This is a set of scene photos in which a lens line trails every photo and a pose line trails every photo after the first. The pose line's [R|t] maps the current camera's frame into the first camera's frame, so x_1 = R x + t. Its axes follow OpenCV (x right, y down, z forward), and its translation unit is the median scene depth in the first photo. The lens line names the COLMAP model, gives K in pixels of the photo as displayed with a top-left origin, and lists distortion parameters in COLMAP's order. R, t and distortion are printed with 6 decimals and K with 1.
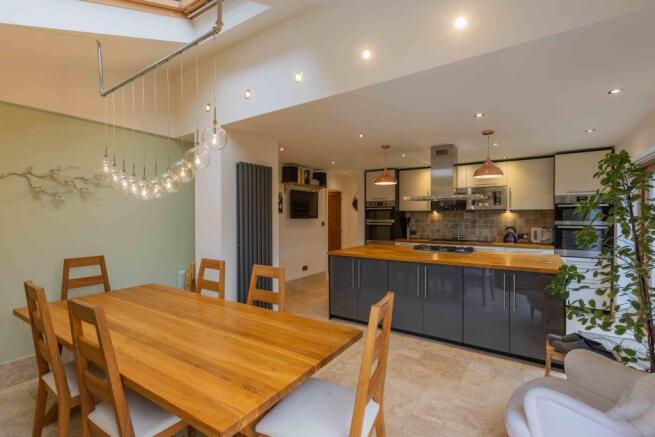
lens RADIAL K [[307.0, 0, 305.8], [0, 307.0, 218.4], [0, 0, 1]] dist [0.000788, -0.000039]
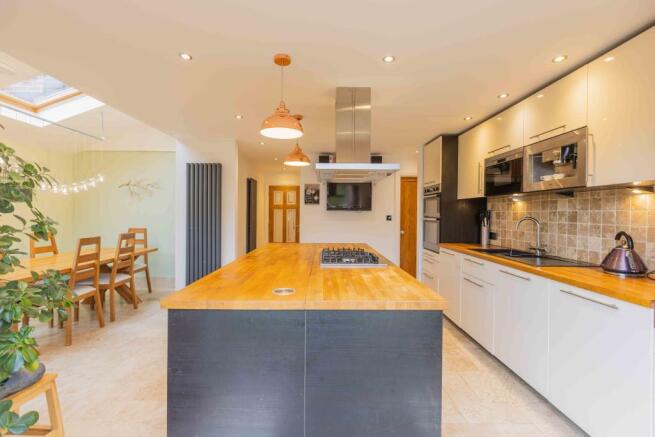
lens RADIAL K [[291.3, 0, 321.0], [0, 291.3, 214.7], [0, 0, 1]] dist [0.000690, 0.000120]
pose [[0.585536, 0.013443, -0.810535, 0.718349], [-0.018117, 0.999830, 0.003494, 0.011931], [0.810444, 0.012639, 0.585680, 0.477060]]
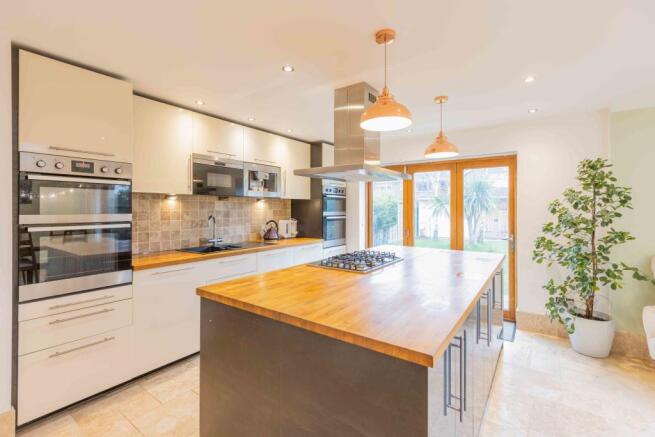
lens RADIAL K [[305.1, 0, 338.9], [0, 305.1, 208.0], [0, 0, 1]] dist [0.001141, 0.000253]
pose [[-0.047594, 0.004321, 0.998857, -0.116931], [0.007161, 0.999966, -0.003985, 0.000543], [-0.998841, 0.006963, -0.047623, 0.841674]]
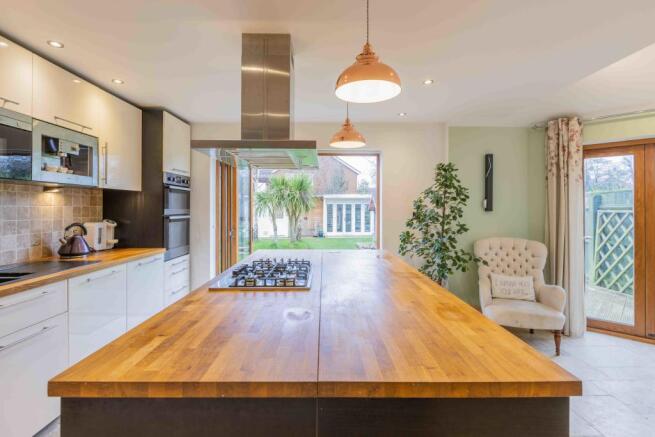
lens RADIAL K [[325.0, 0, 340.6], [0, 325.0, 206.6], [0, 0, 1]] dist [-0.001564, -0.000352]
pose [[-0.625073, 0.004123, 0.780555, 0.016523], [0.006258, 0.999980, -0.000270, 0.004485], [-0.780541, 0.004716, -0.625087, 0.967017]]
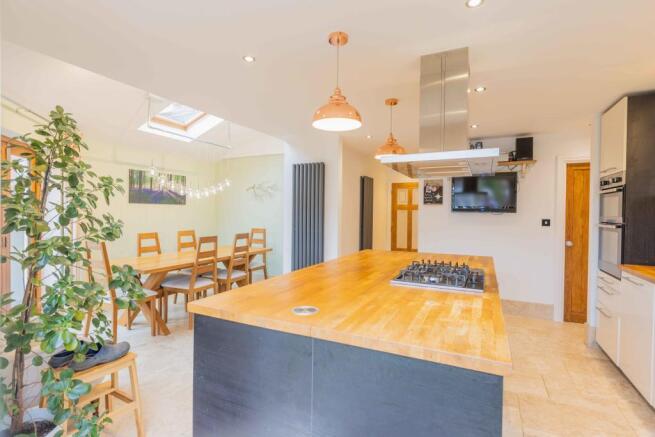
lens RADIAL K [[322.9, 0, 320.9], [0, 322.9, 214.1], [0, 0, 1]] dist [0.002669, -0.000021]
pose [[0.158387, 0.012802, -0.987294, 0.734609], [-0.020479, 0.999743, 0.009678, 0.005303], [0.987165, 0.018686, 0.158608, 0.582910]]
